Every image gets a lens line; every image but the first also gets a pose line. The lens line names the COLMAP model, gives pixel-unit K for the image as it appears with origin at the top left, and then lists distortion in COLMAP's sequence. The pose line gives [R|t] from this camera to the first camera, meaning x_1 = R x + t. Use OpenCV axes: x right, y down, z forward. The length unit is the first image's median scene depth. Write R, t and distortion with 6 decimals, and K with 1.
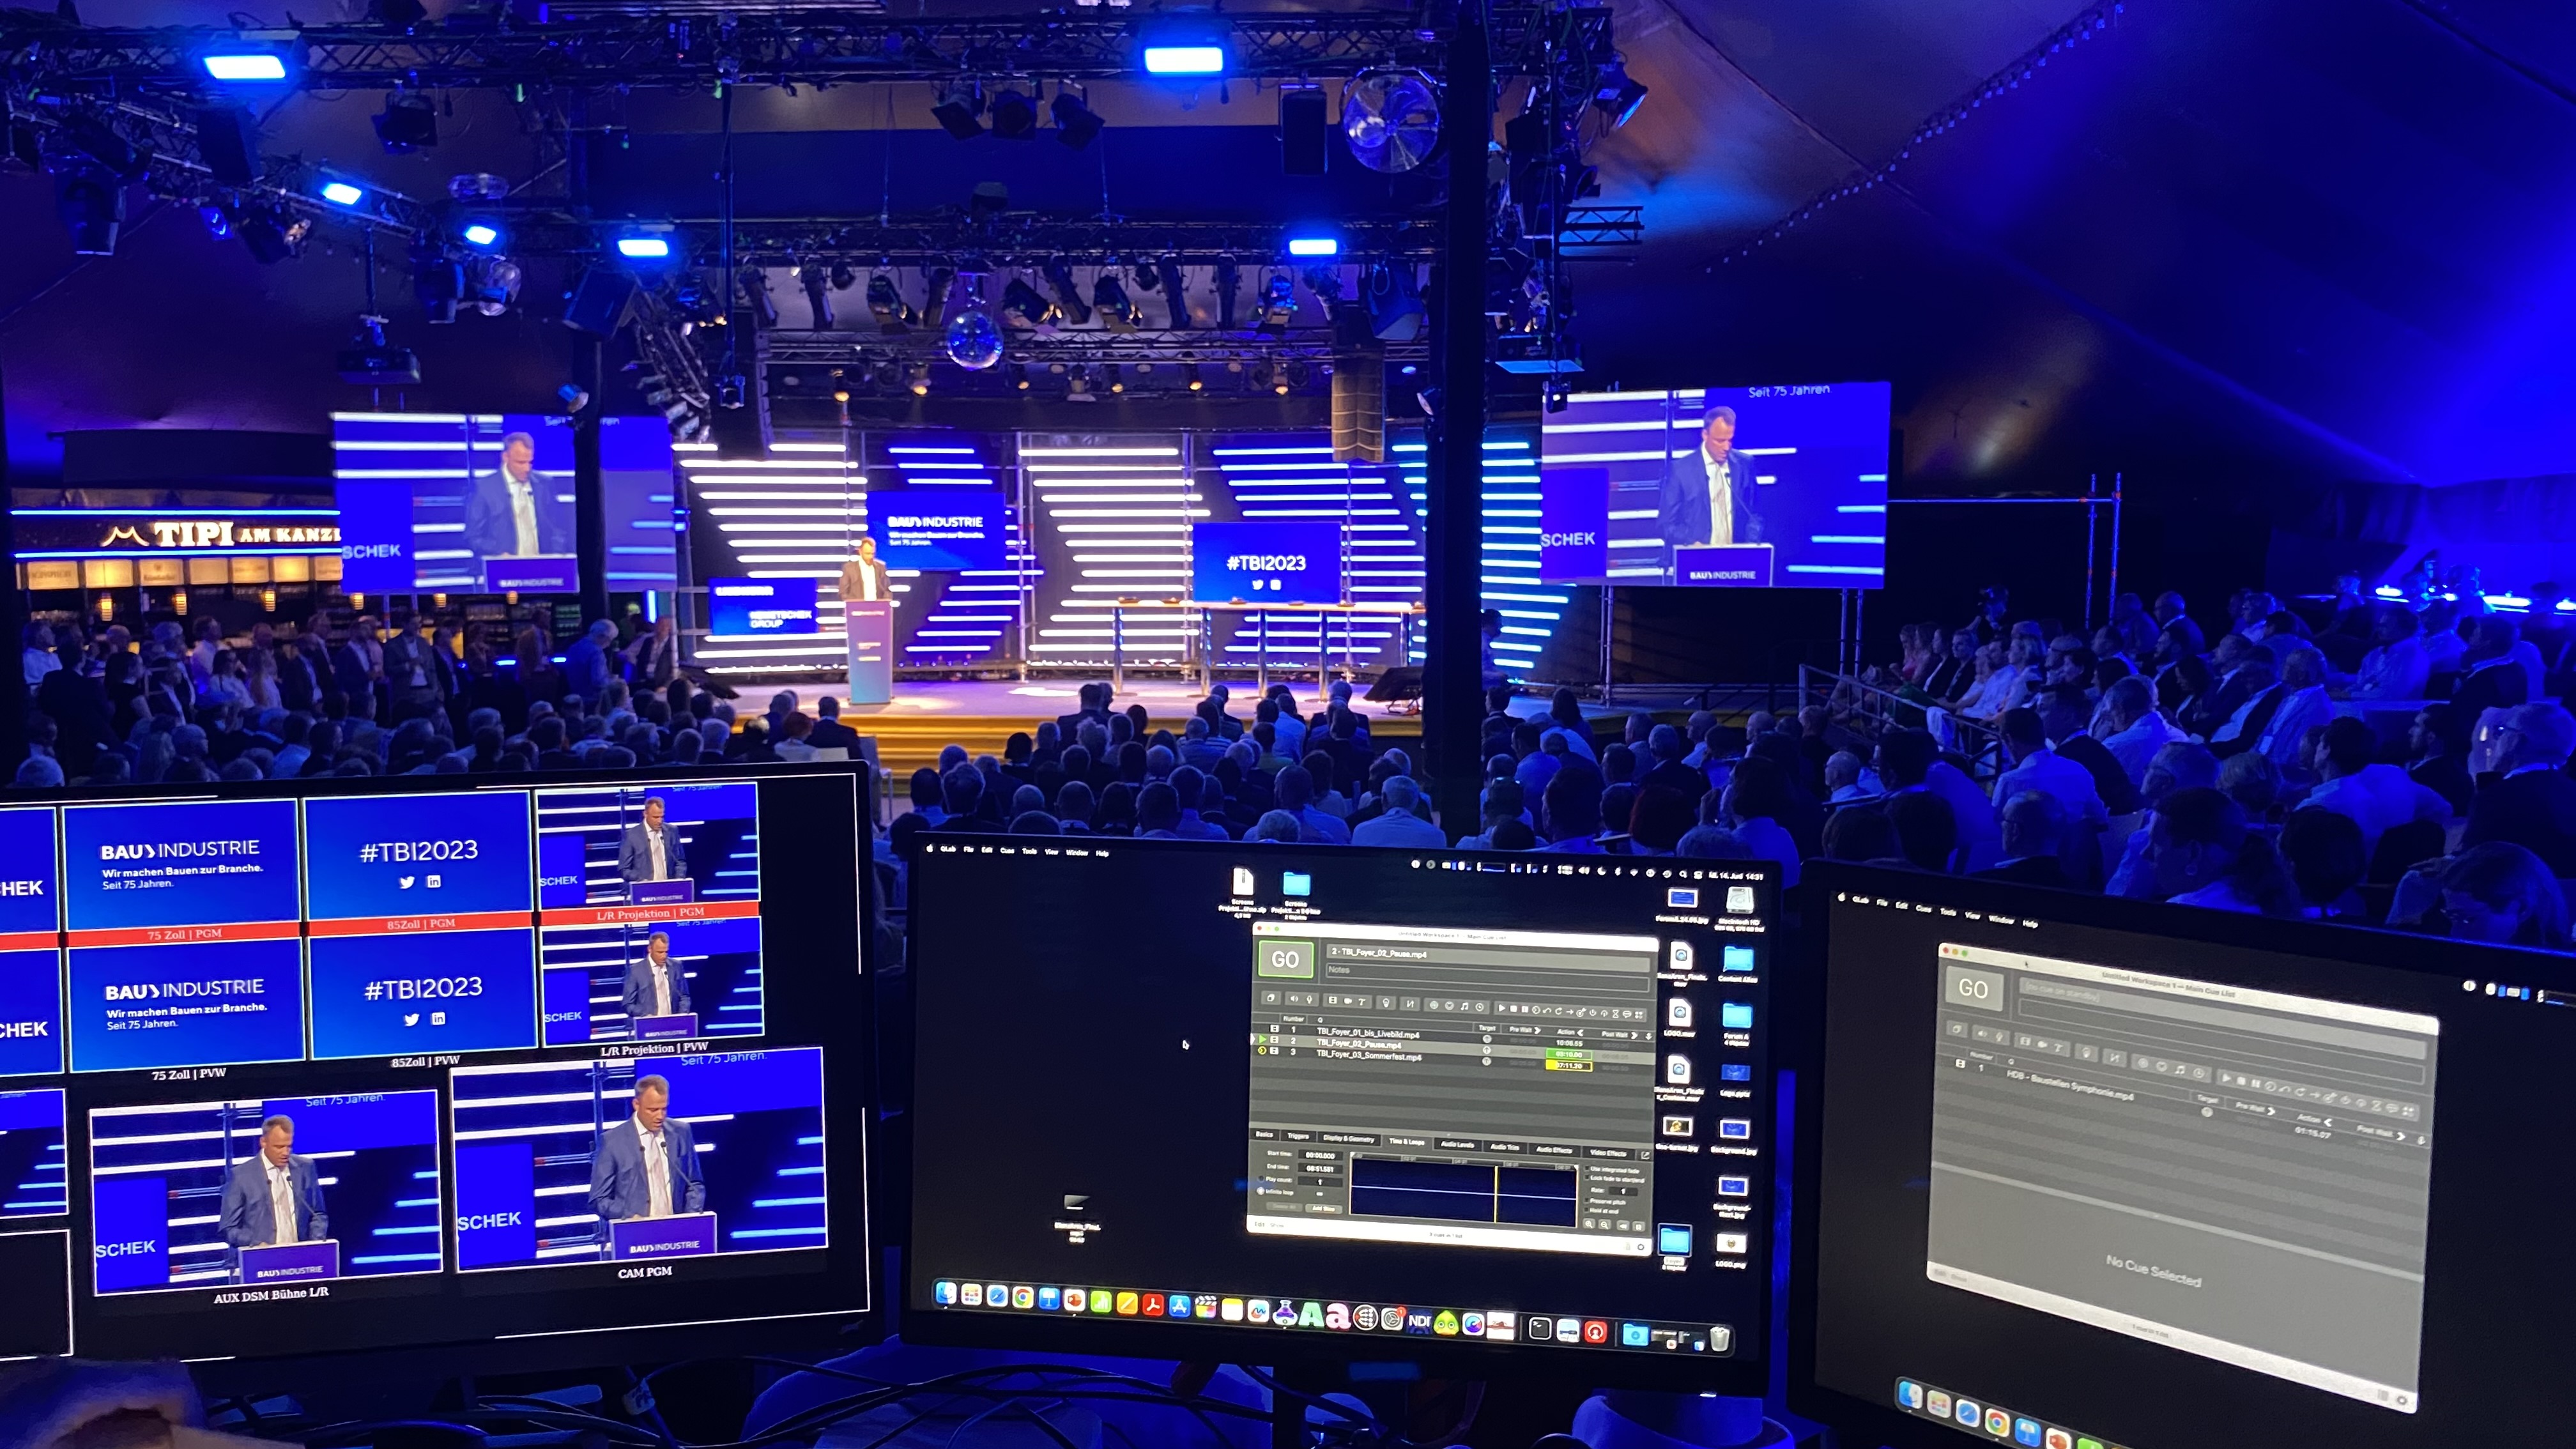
lens RADIAL K [[1906.1, 0, 1281.2], [0, 1906.1, 721.5], [0, 0, 1]] dist [0.006537, -0.001249]
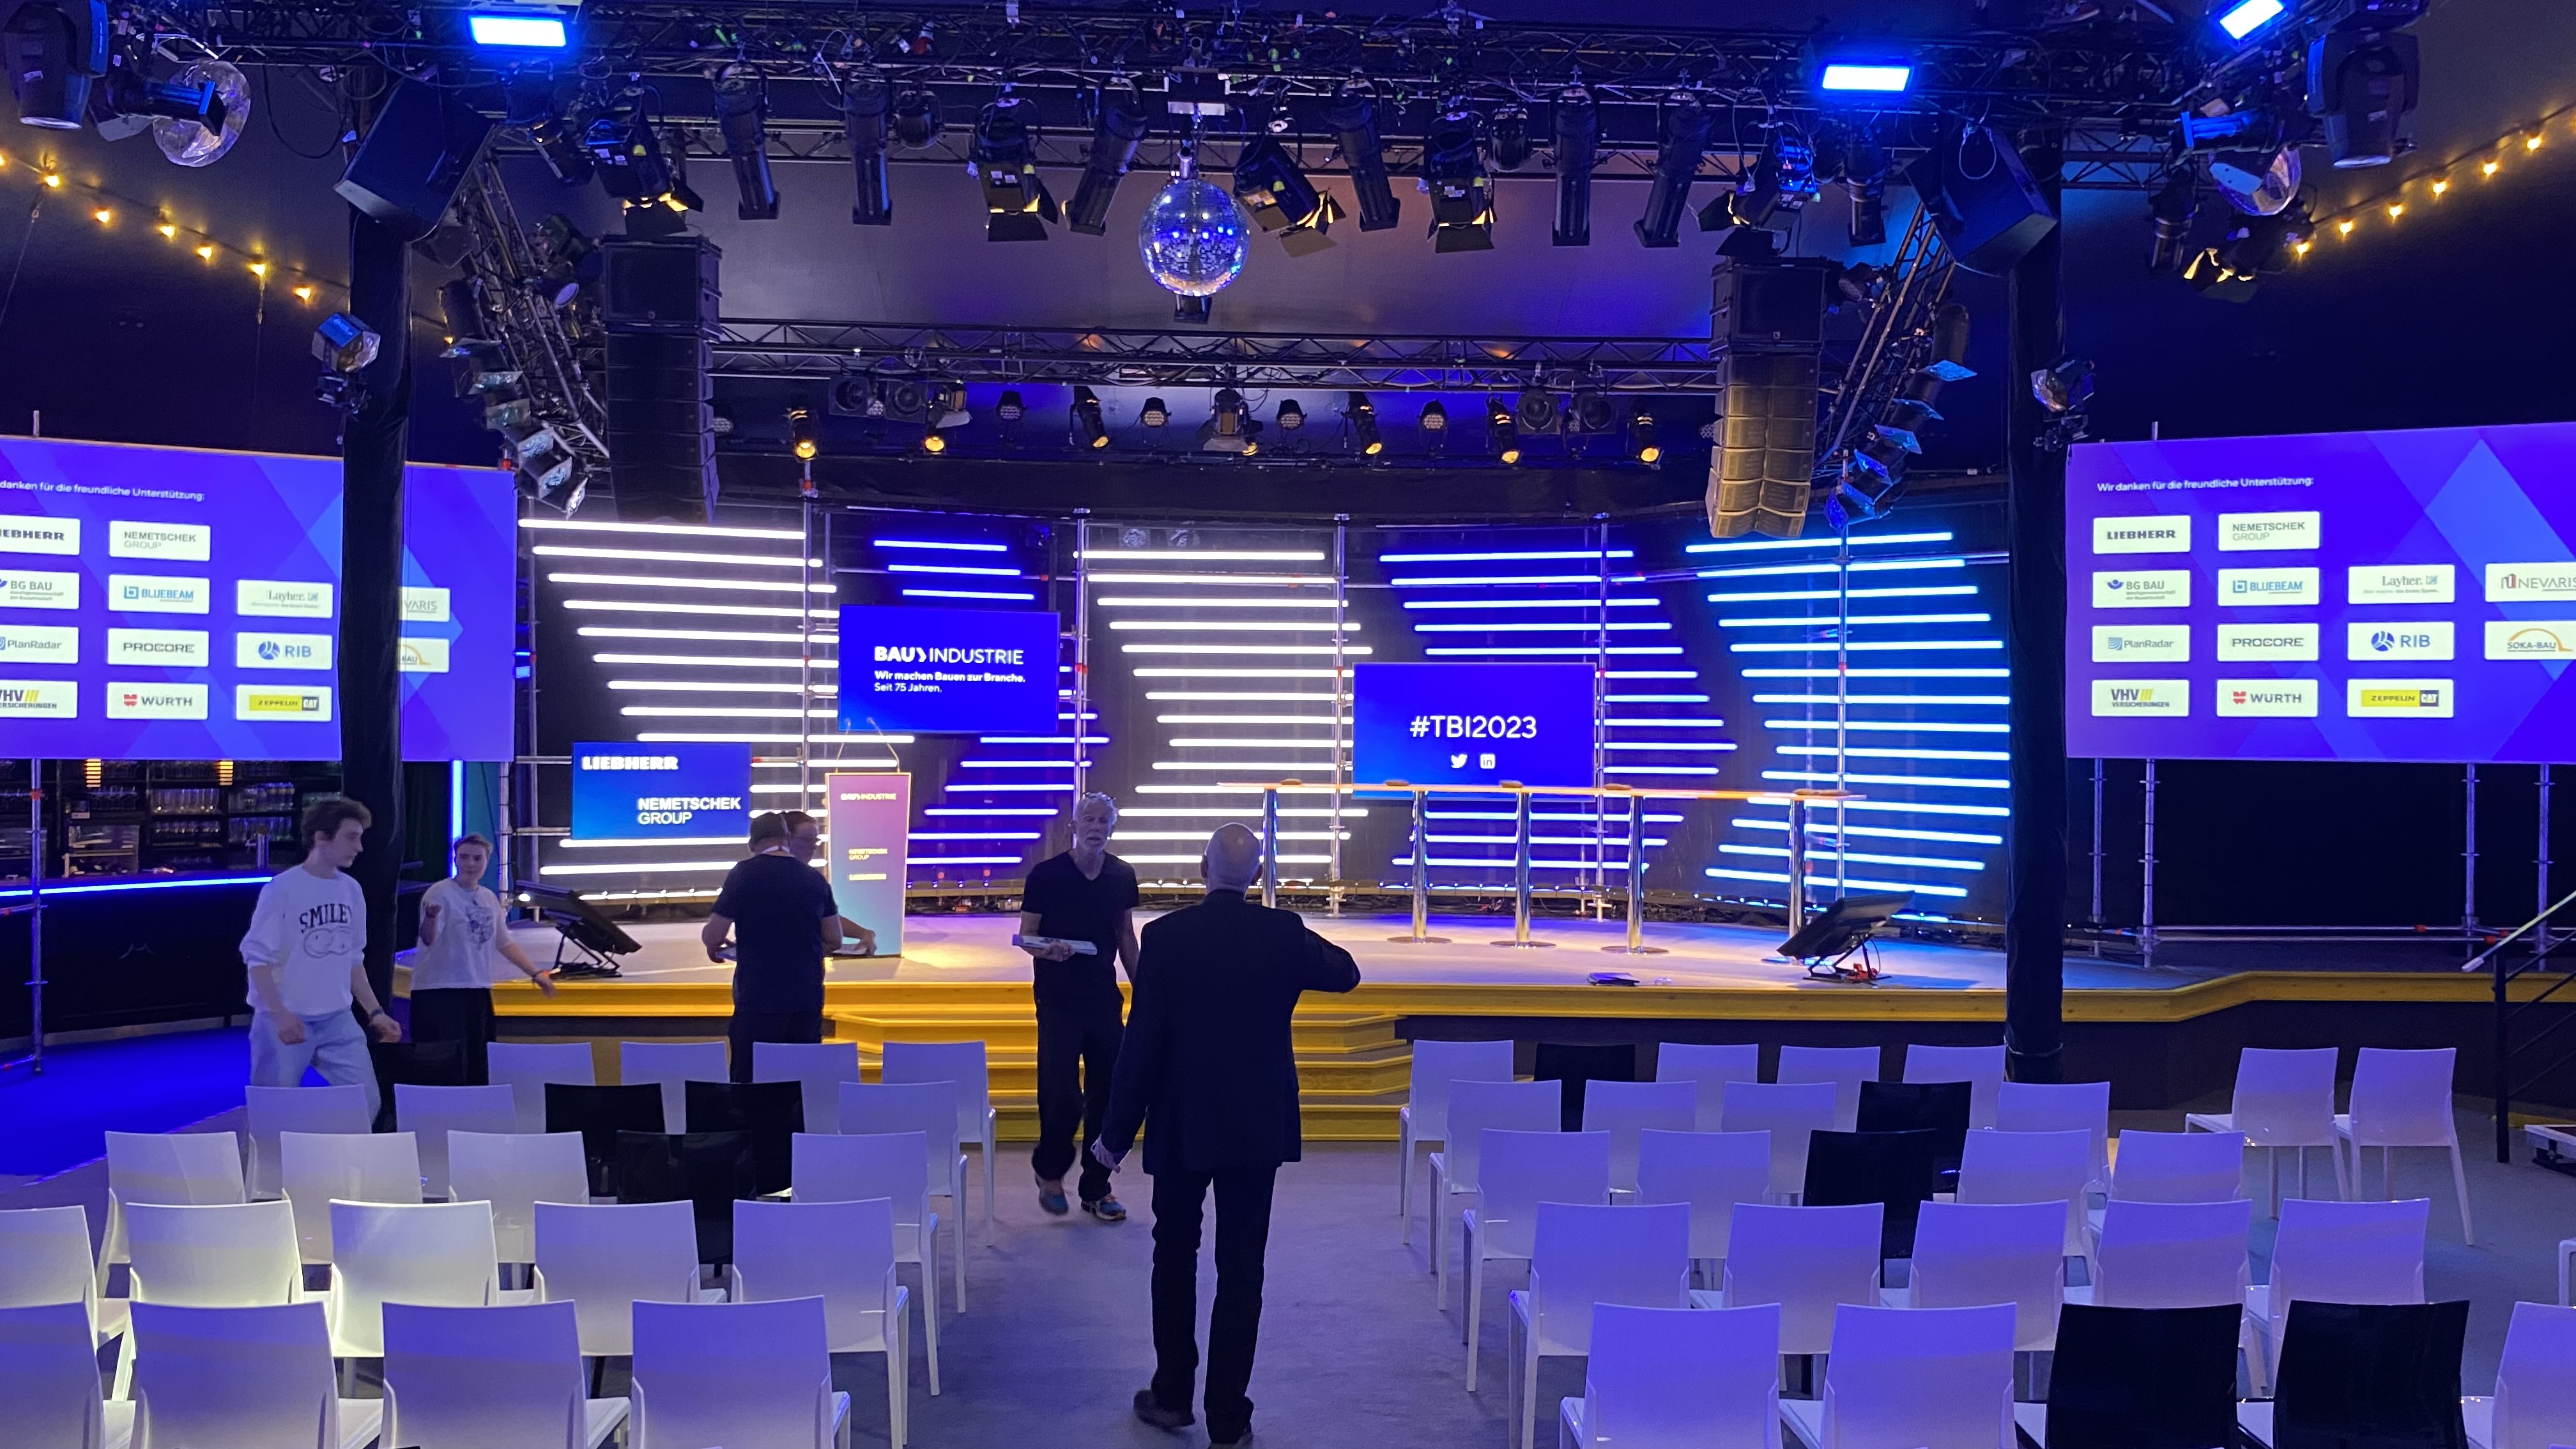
lens RADIAL K [[1906.1, 0, 1297.0], [0, 1906.1, 736.0], [0, 0, 1]] dist [0.006537, -0.001249]
pose [[0.993690, 0.009904, 0.111719, -0.137615], [0.001935, 0.994432, -0.105367, -0.012909], [-0.112141, 0.104918, 0.988138, 0.374437]]
